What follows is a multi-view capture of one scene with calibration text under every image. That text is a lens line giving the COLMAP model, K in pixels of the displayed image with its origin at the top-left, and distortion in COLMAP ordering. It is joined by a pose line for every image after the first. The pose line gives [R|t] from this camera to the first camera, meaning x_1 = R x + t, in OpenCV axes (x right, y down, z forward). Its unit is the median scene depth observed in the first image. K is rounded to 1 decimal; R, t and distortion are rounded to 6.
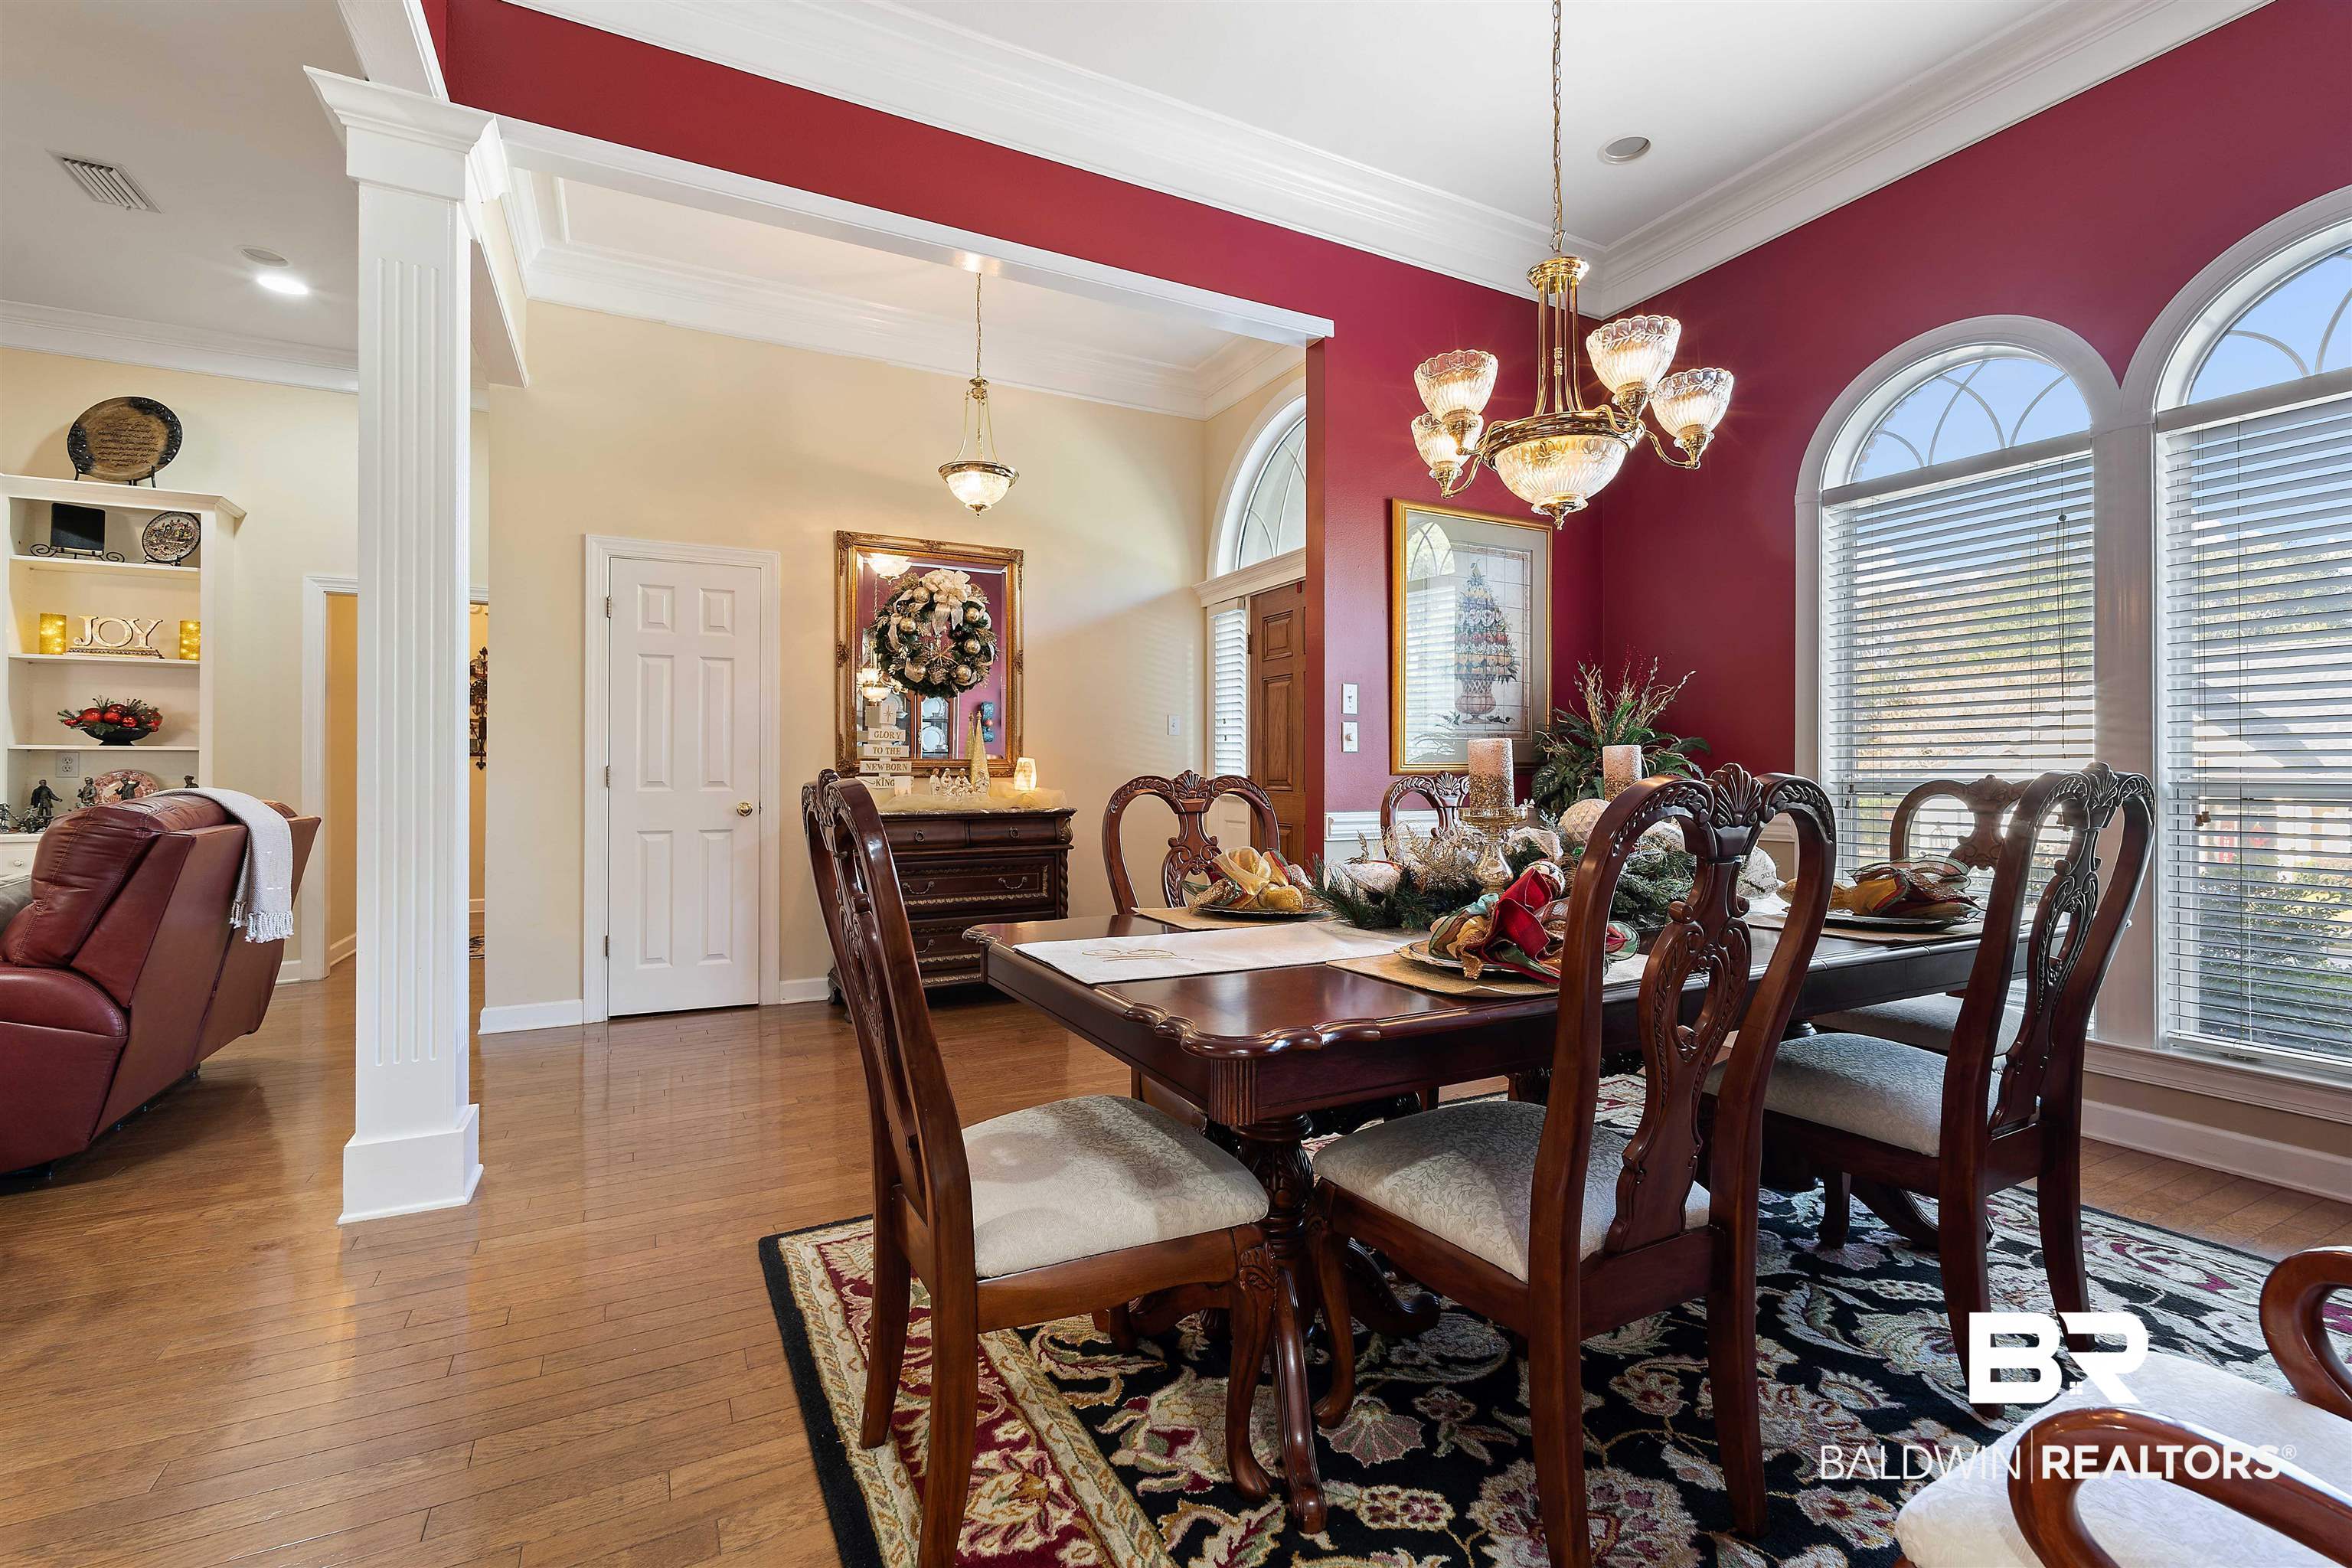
lens RADIAL K [[1022.4, 0, 1190.1], [0, 1022.4, 765.5], [0, 0, 1]] dist [-0.006510, 0.001593]
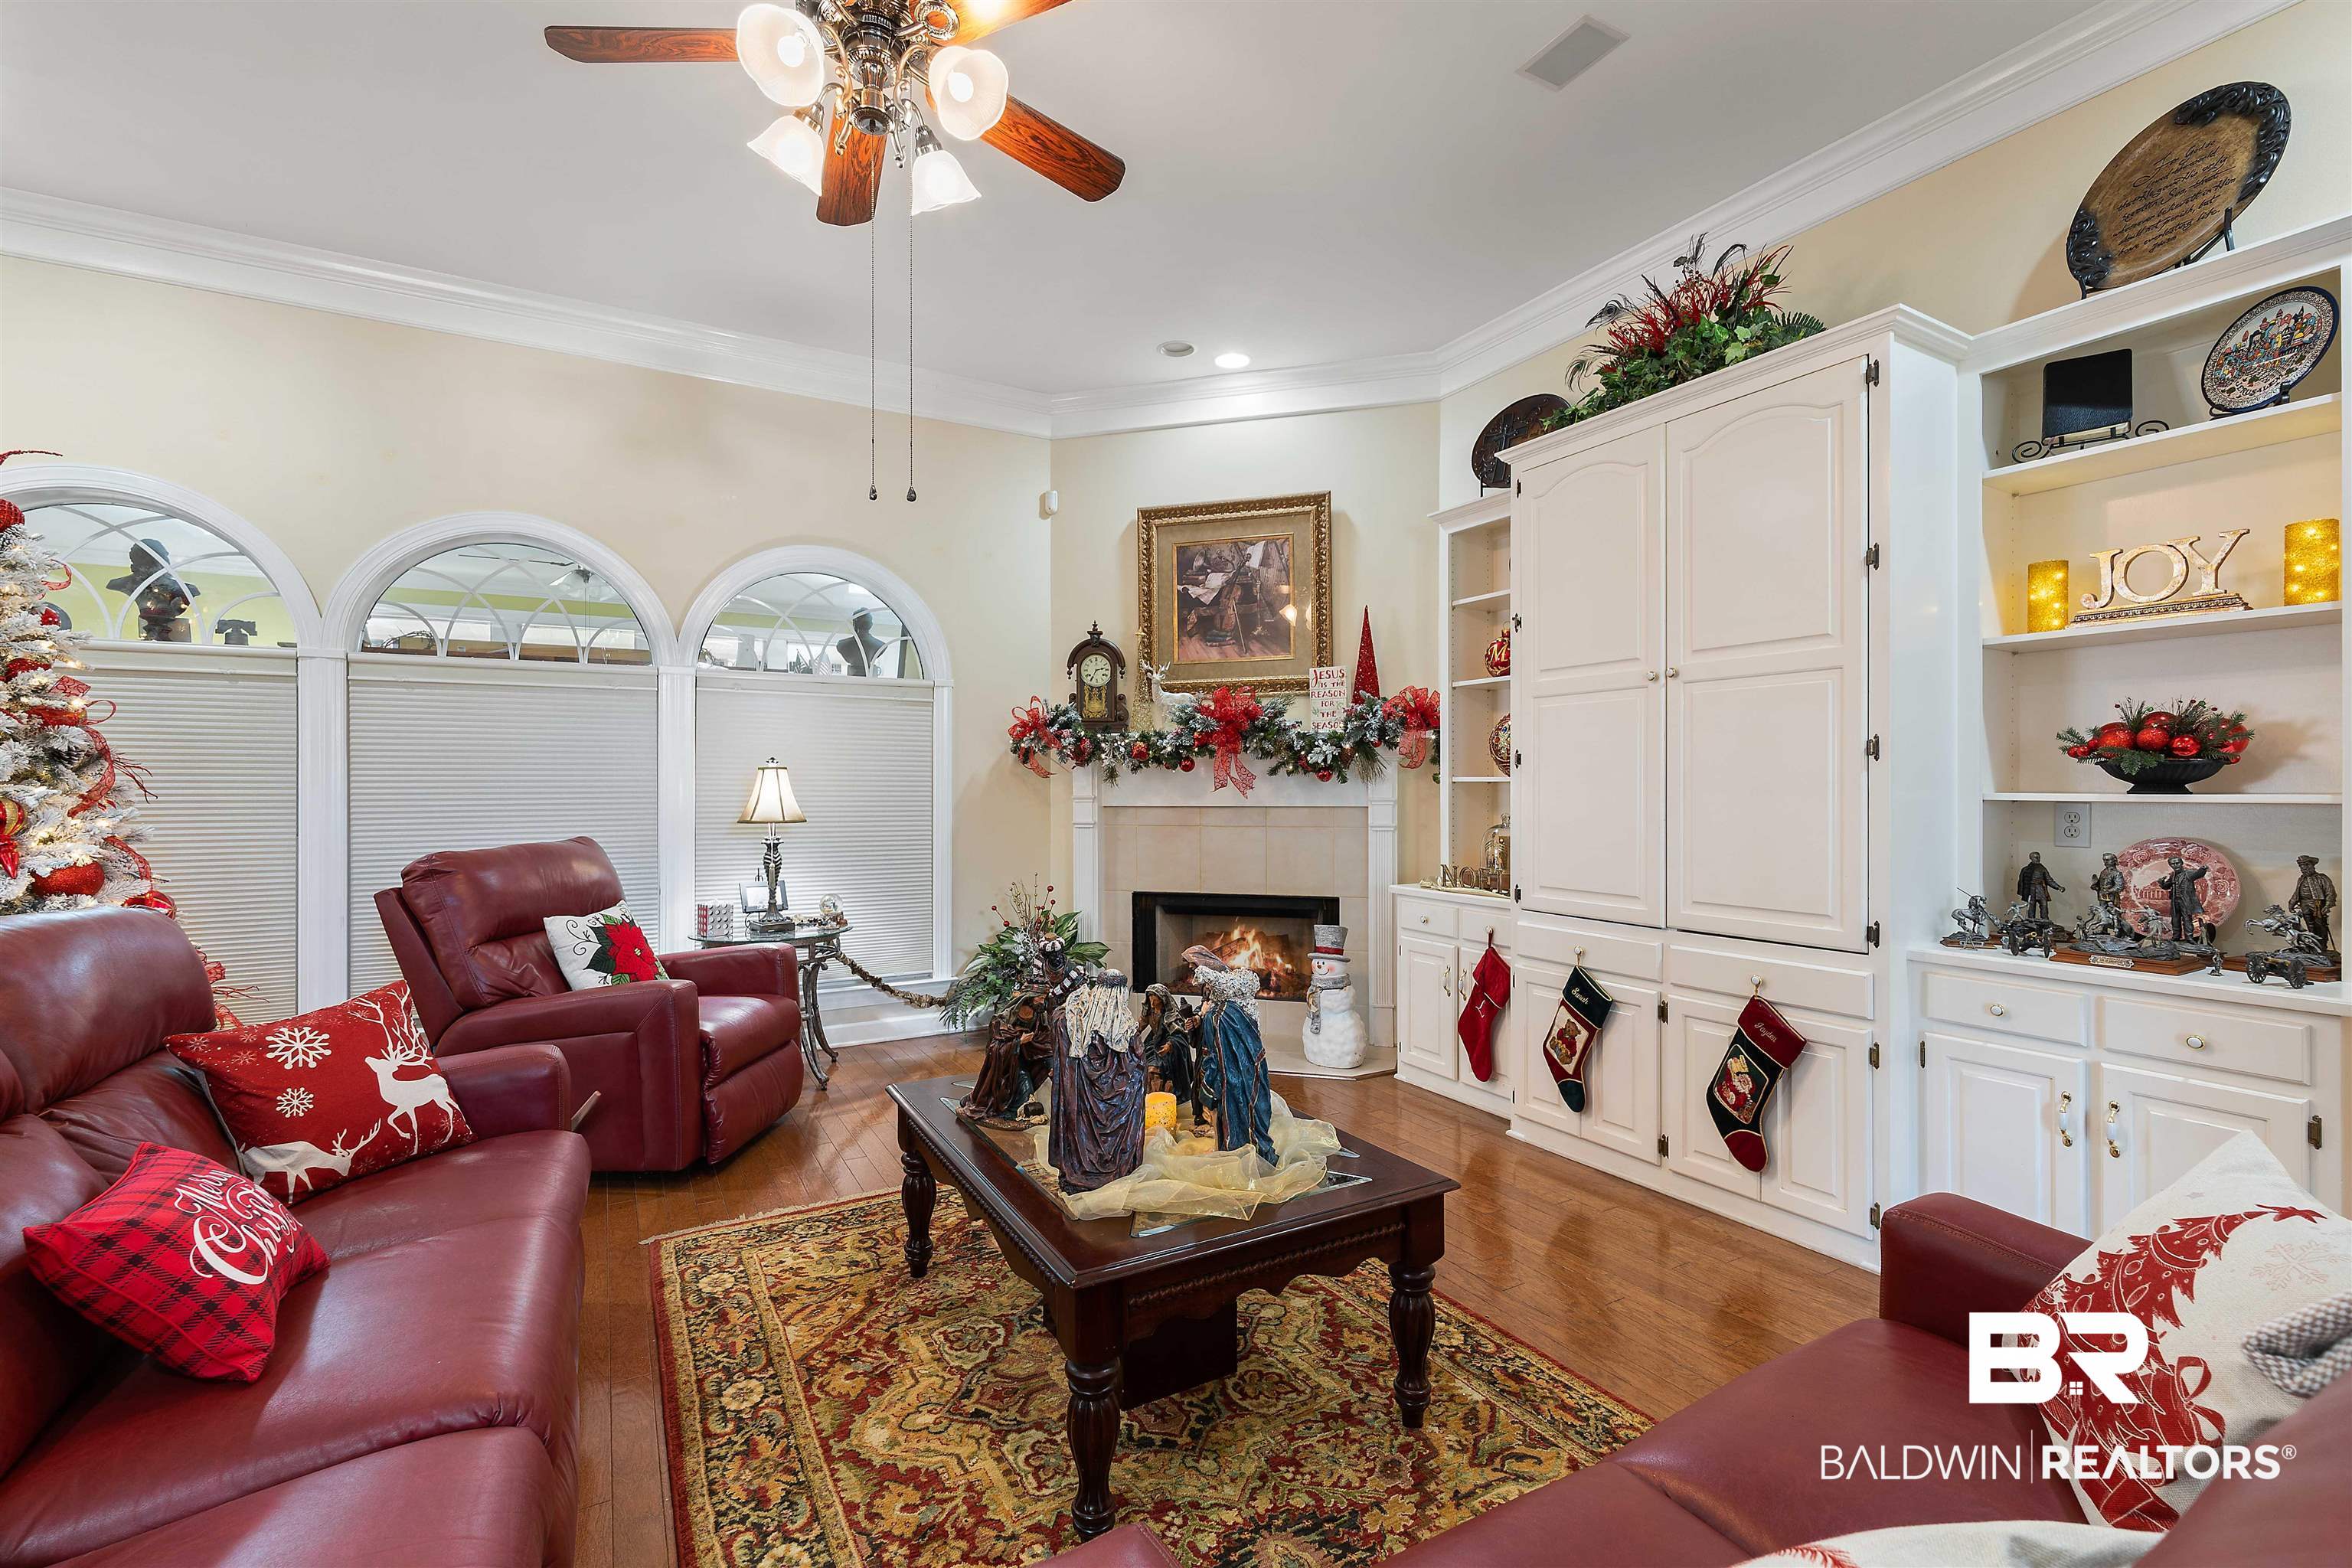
lens RADIAL K [[1022.4, 0, 1188.8], [0, 1022.4, 776.1], [0, 0, 1]] dist [-0.006510, 0.001593]
pose [[0.036289, -0.007282, -0.999315, -0.560628], [0.001809, 0.999972, -0.007221, -0.025370], [0.999340, -0.001545, 0.036301, 0.492818]]
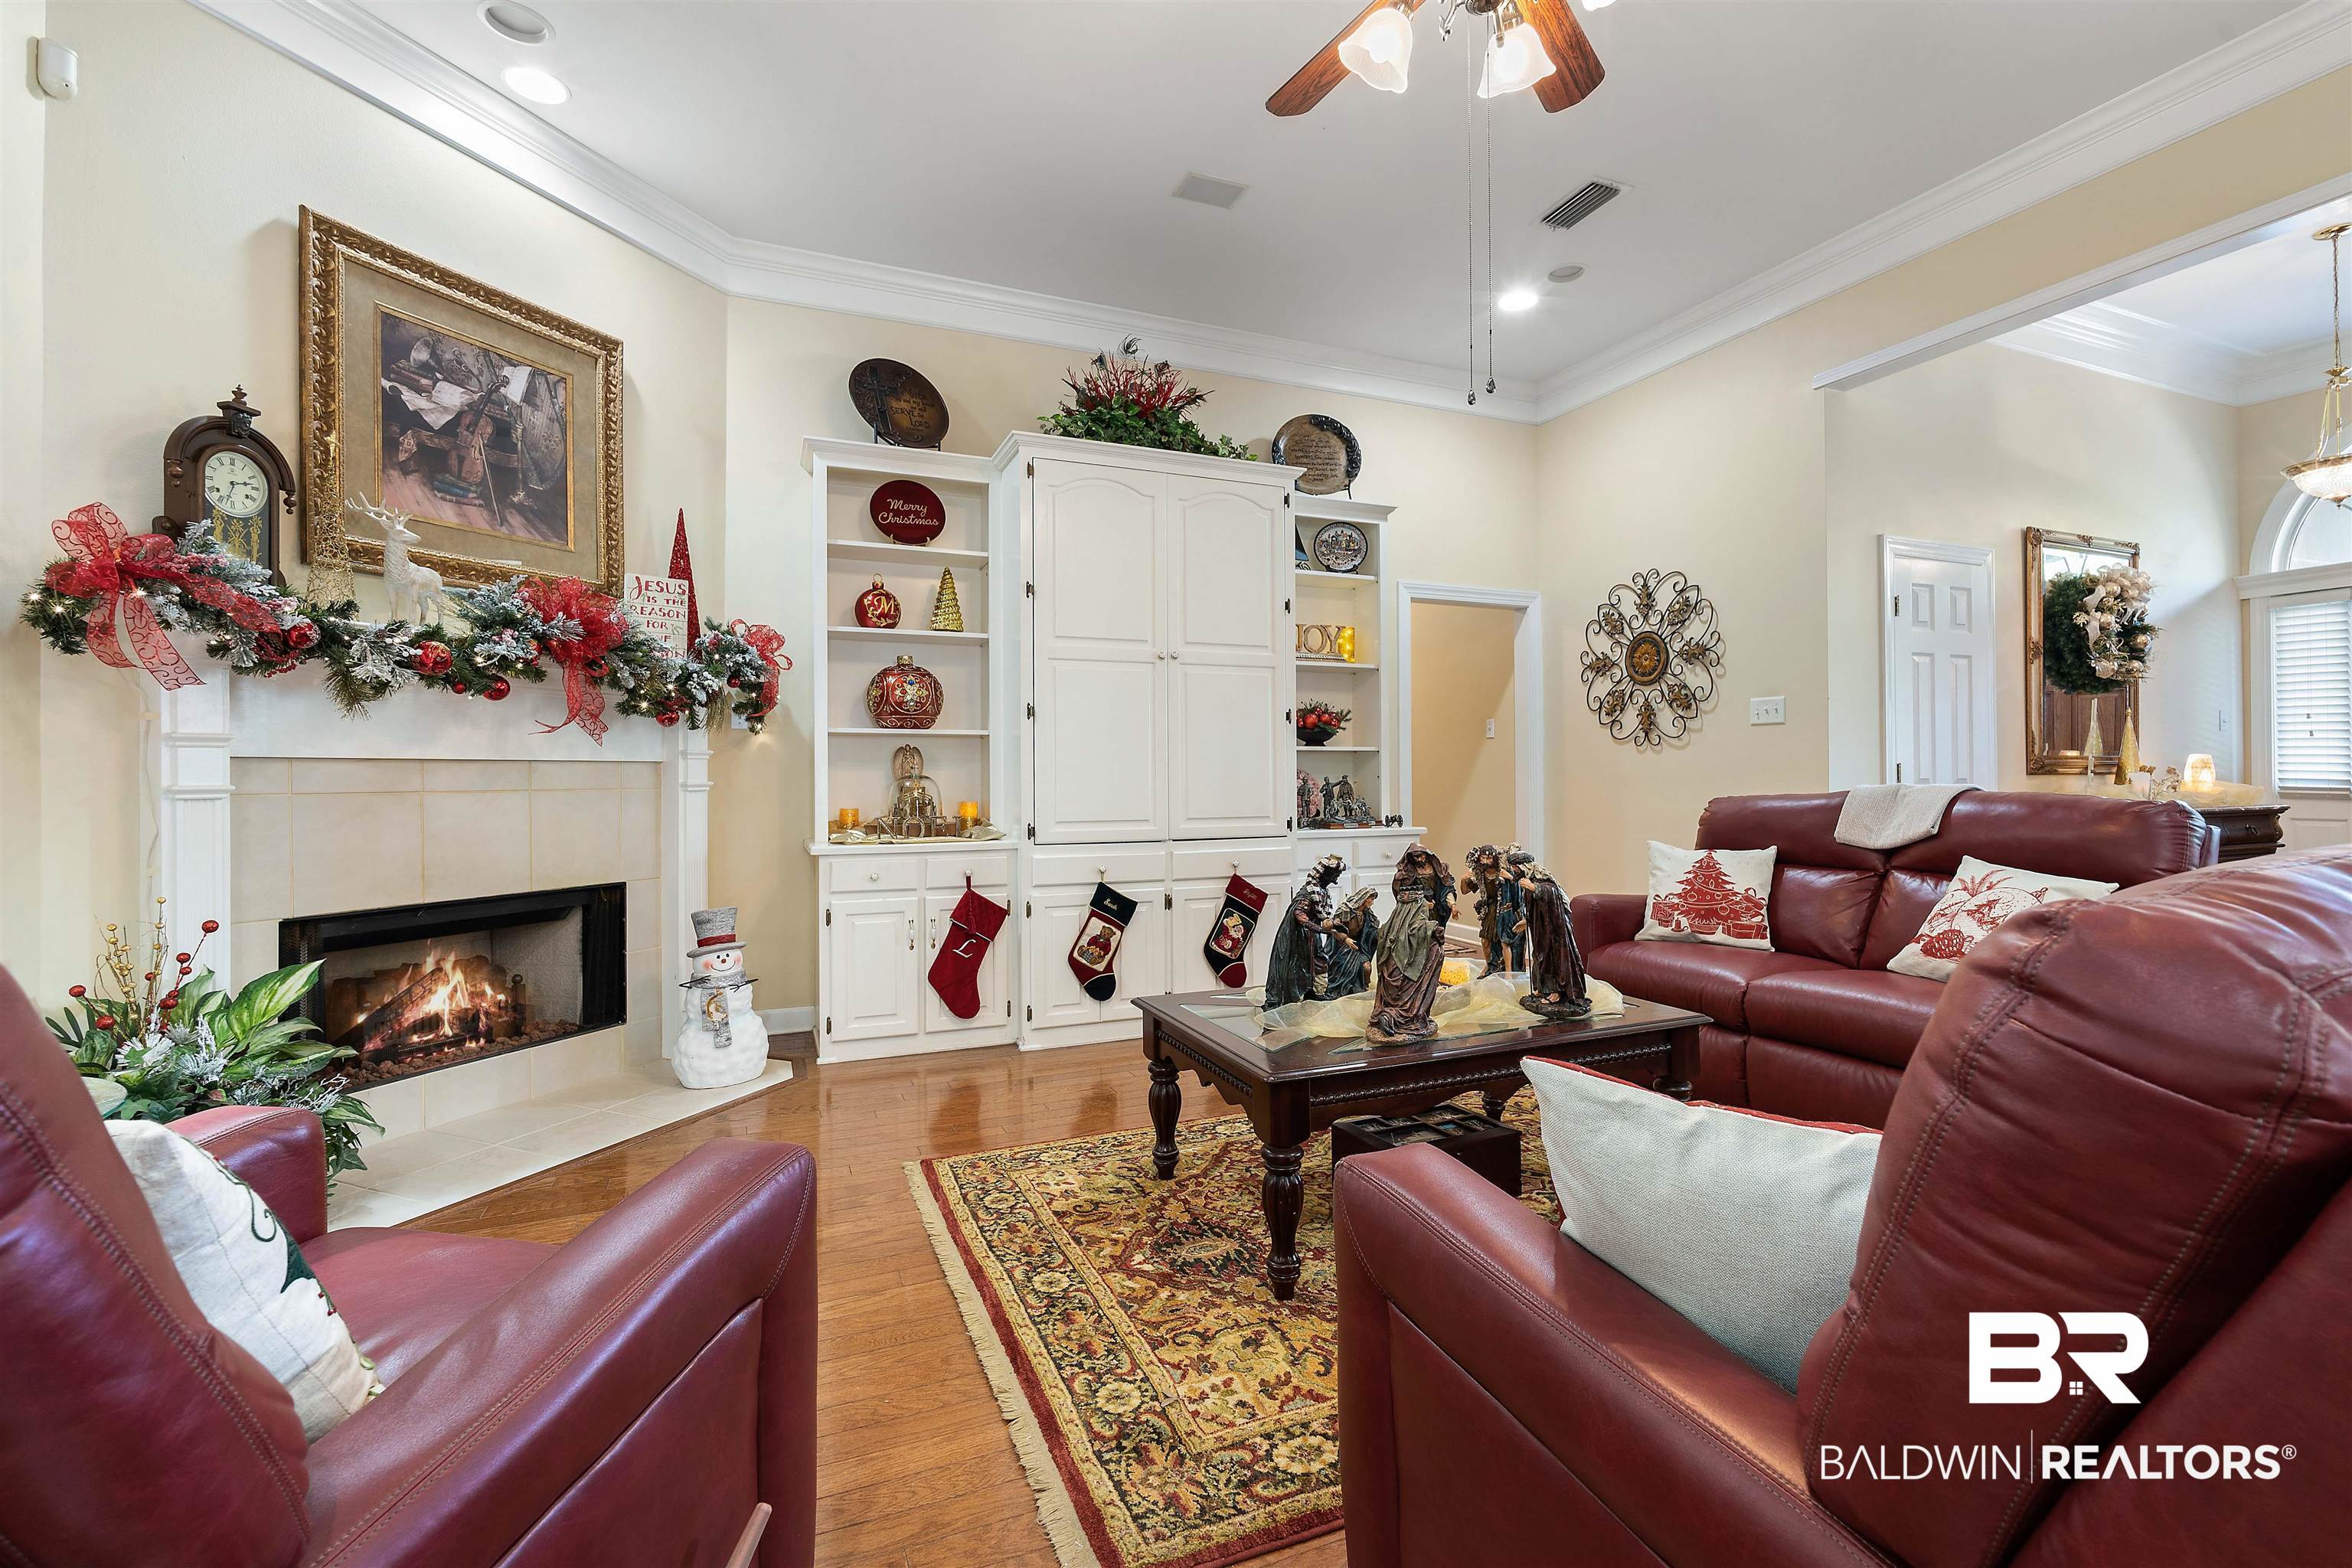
lens RADIAL K [[1022.4, 0, 1172.5], [0, 1022.4, 768.4], [0, 0, 1]] dist [-0.006510, 0.001593]
pose [[0.995746, -0.001399, -0.092126, -1.100473], [0.000636, 0.999965, -0.008314, 0.010734], [0.092135, 0.008220, 0.995713, -0.058161]]
